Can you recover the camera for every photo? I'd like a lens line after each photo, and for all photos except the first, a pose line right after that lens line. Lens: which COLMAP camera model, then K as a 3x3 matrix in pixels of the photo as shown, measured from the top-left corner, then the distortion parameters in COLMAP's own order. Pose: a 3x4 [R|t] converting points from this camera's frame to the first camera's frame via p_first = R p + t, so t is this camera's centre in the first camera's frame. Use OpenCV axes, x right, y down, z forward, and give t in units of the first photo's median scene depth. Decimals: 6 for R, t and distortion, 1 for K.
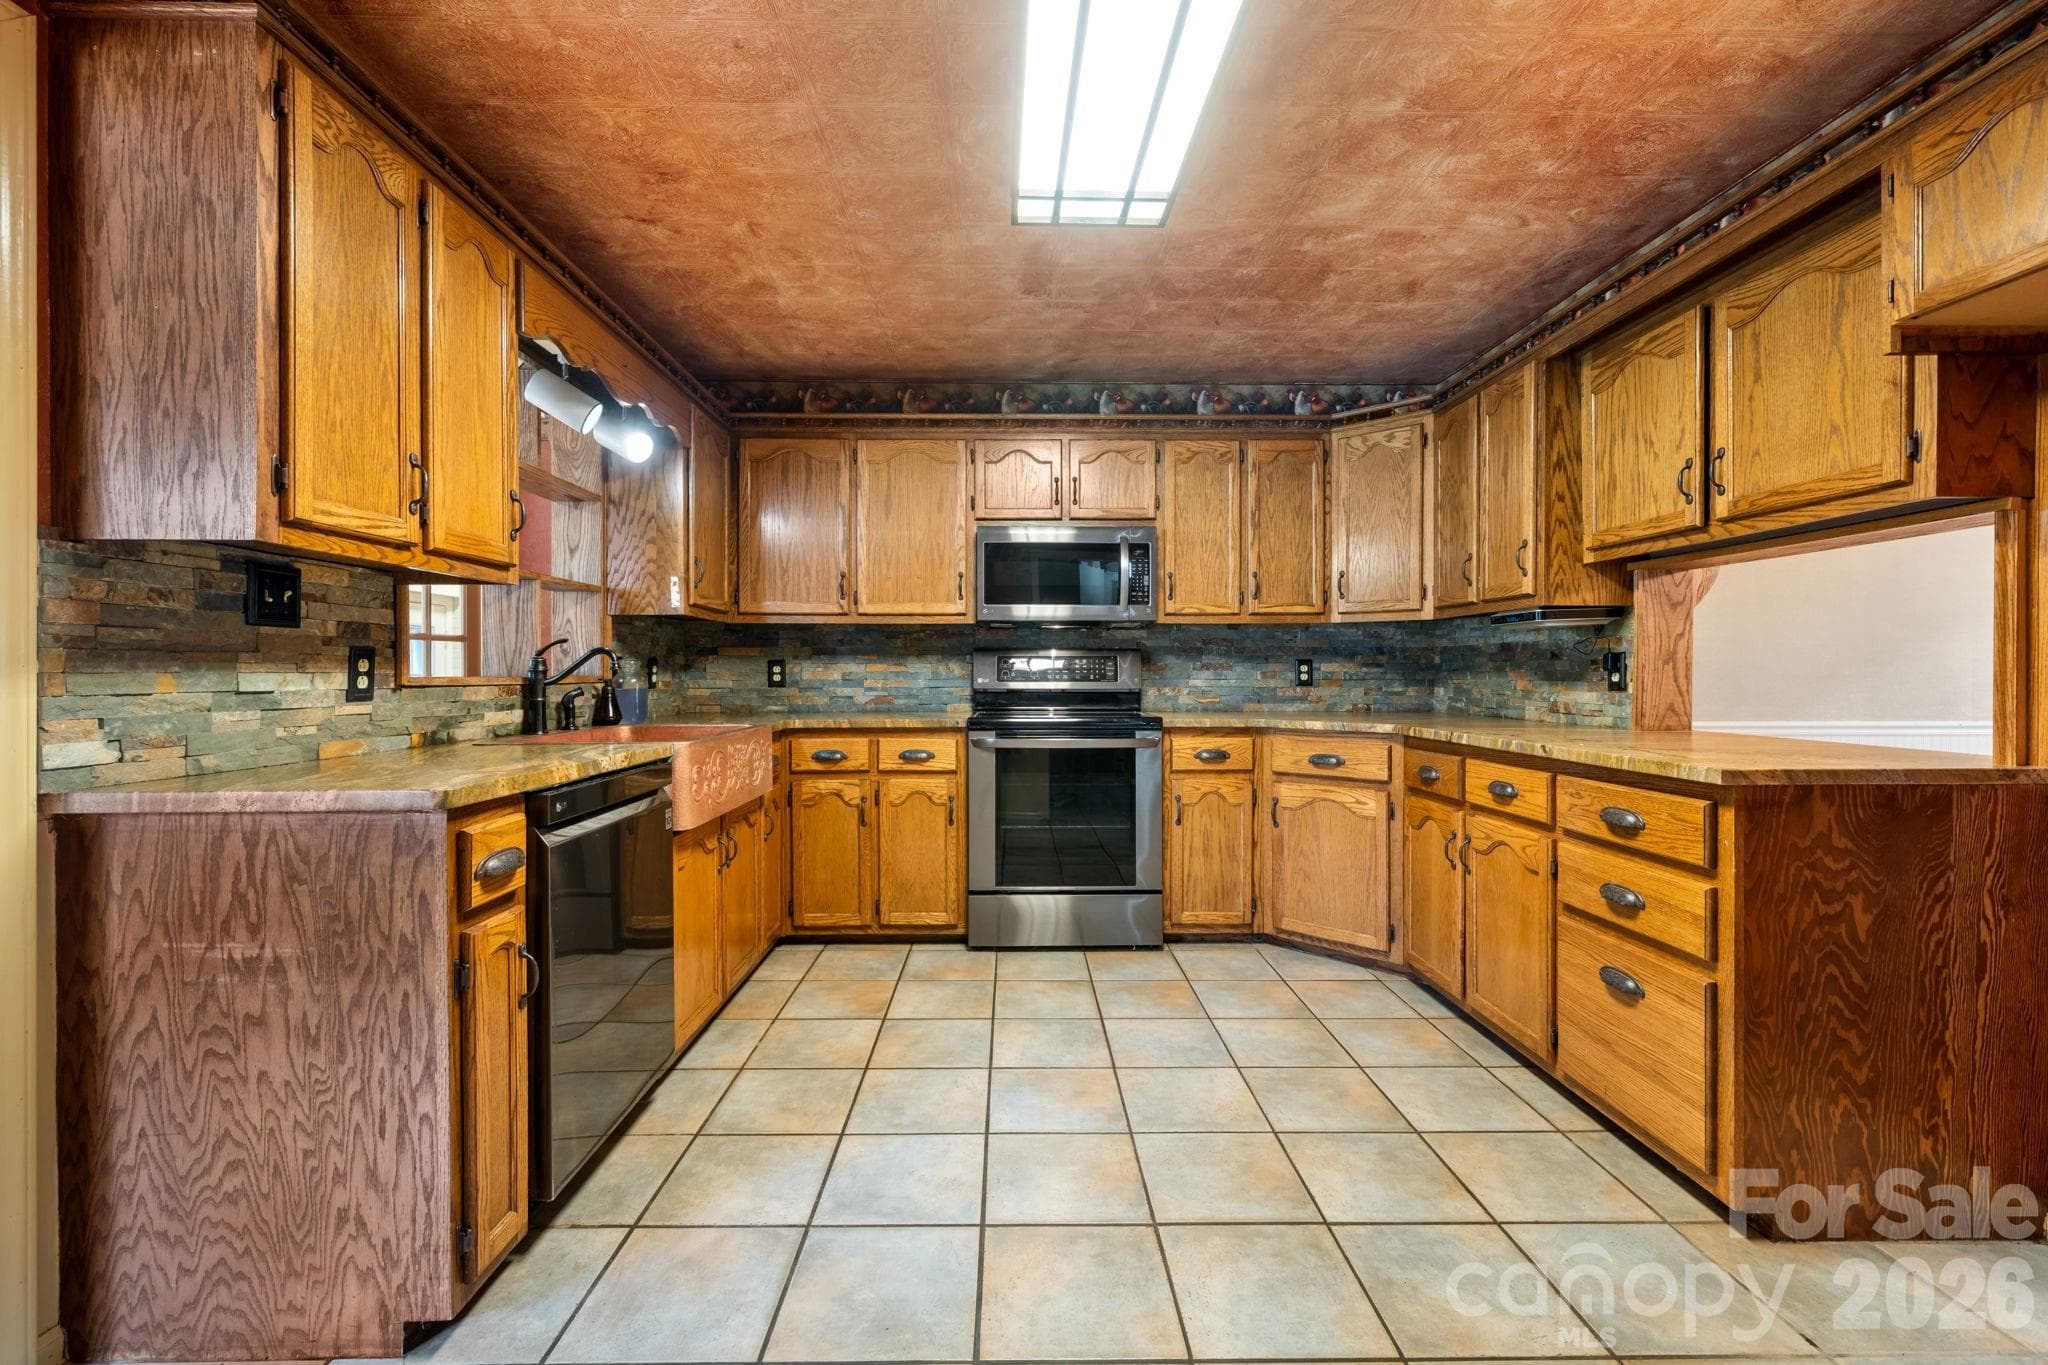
lens RADIAL K [[870.6, 0, 1022.2], [0, 870.6, 667.5], [0, 0, 1]] dist [0.001323, 0.000259]
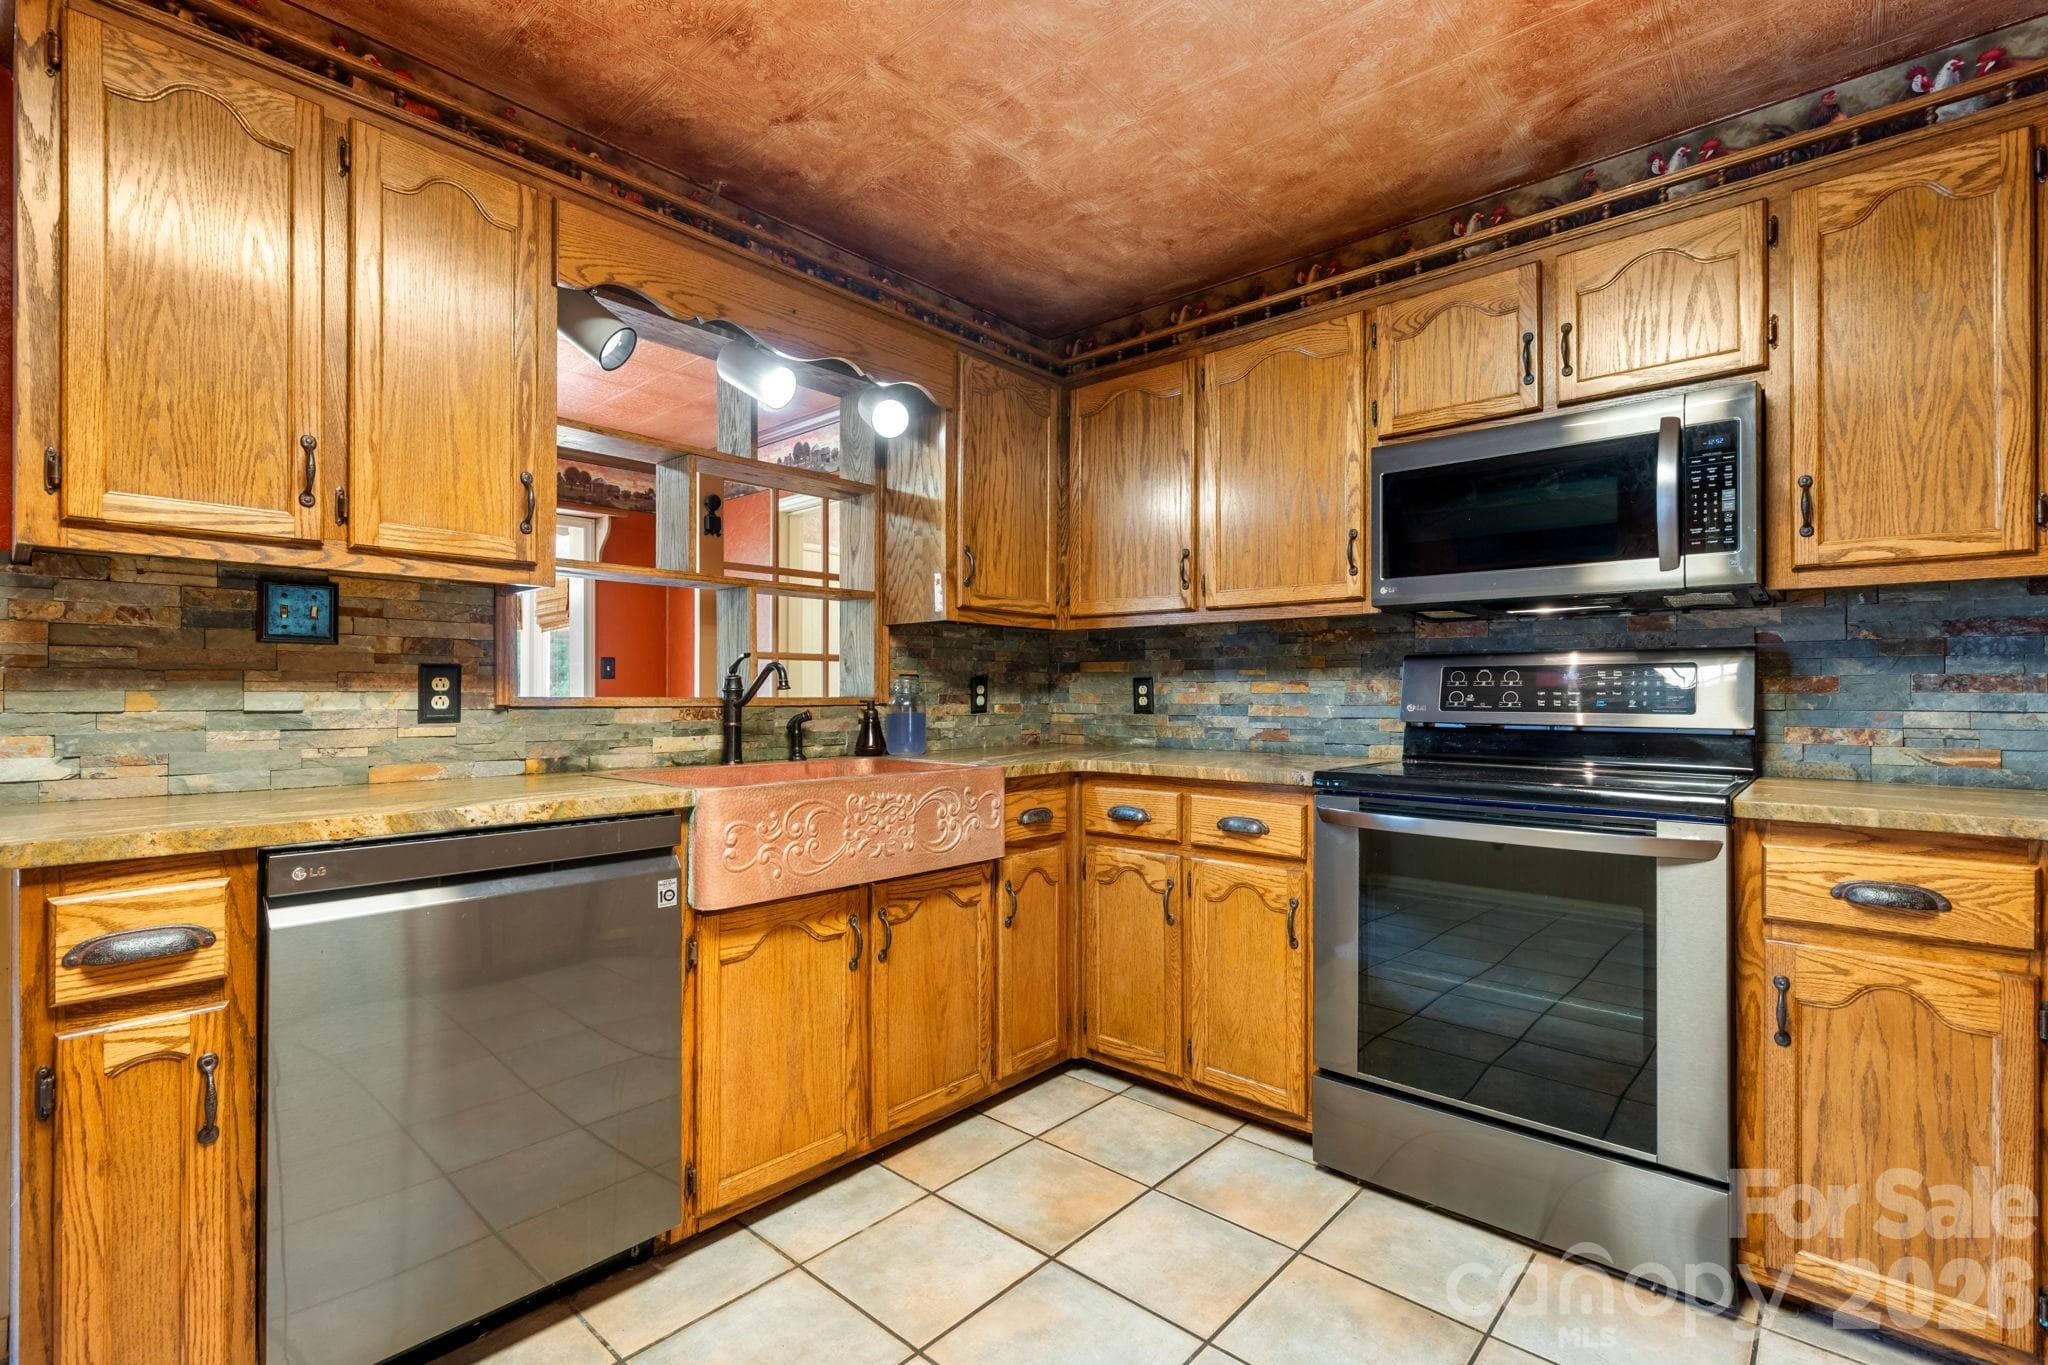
lens RADIAL K [[927.7, 0, 1011.5], [0, 927.7, 684.0], [0, 0, 1]] dist [0.000959, 0.000433]
pose [[0.735820, -0.005028, -0.677158, 0.227967], [0.000903, 0.999979, -0.006444, 0.002742], [0.677176, 0.004130, 0.735809, 0.426996]]
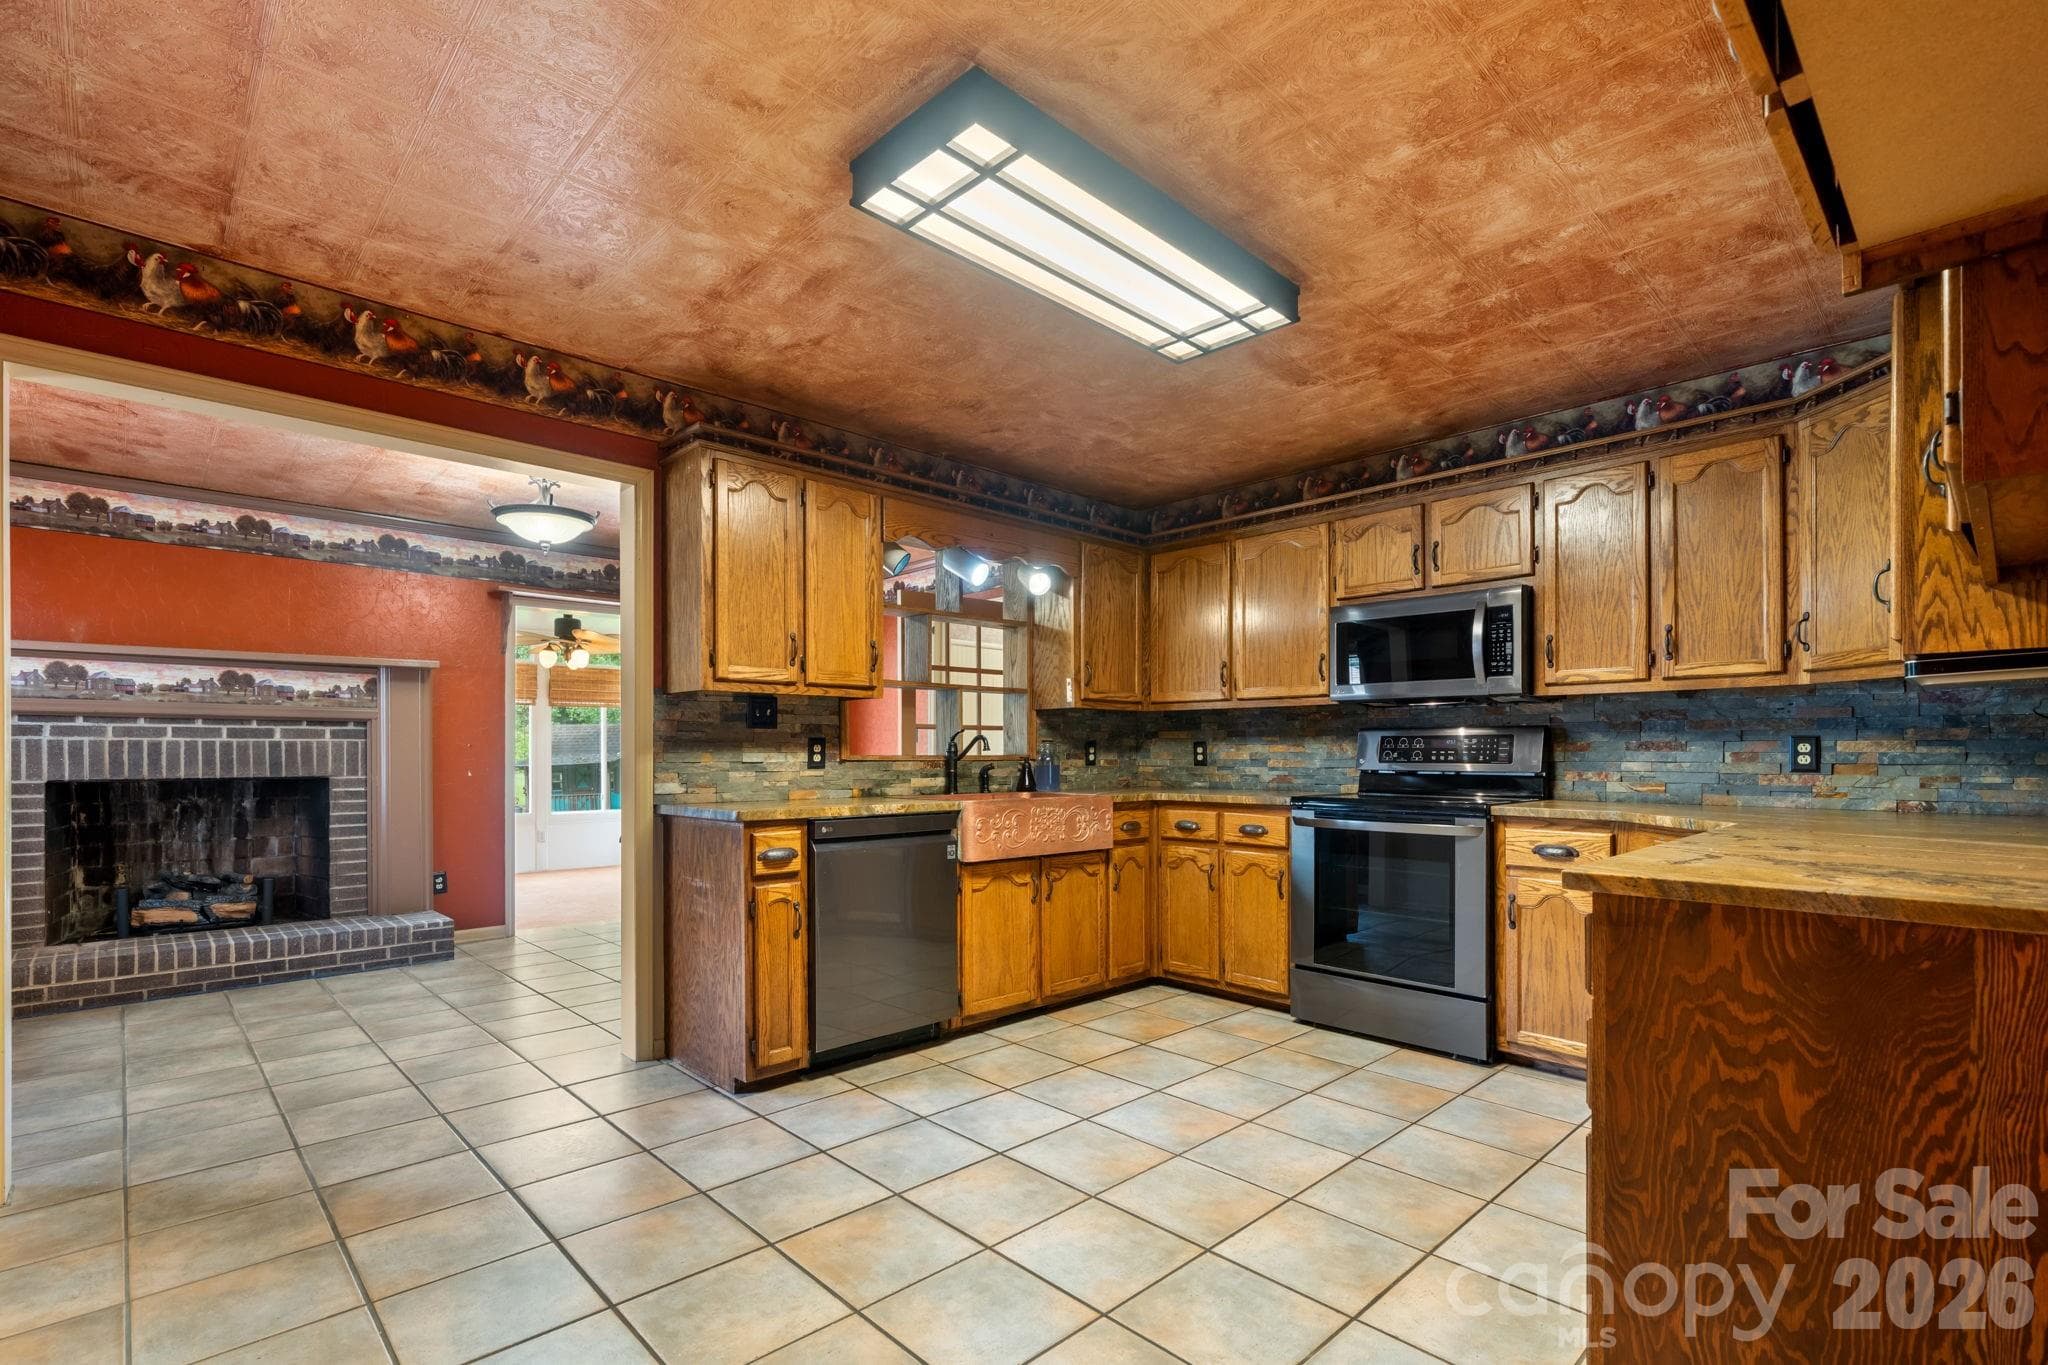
lens RADIAL K [[927.7, 0, 1025.1], [0, 927.7, 741.4], [0, 0, 1]] dist [0.000959, 0.000433]
pose [[0.686352, -0.007664, -0.727229, 0.562919], [0.002993, 0.999966, -0.007713, -0.000544], [0.727264, 0.003117, 0.686351, 0.009684]]
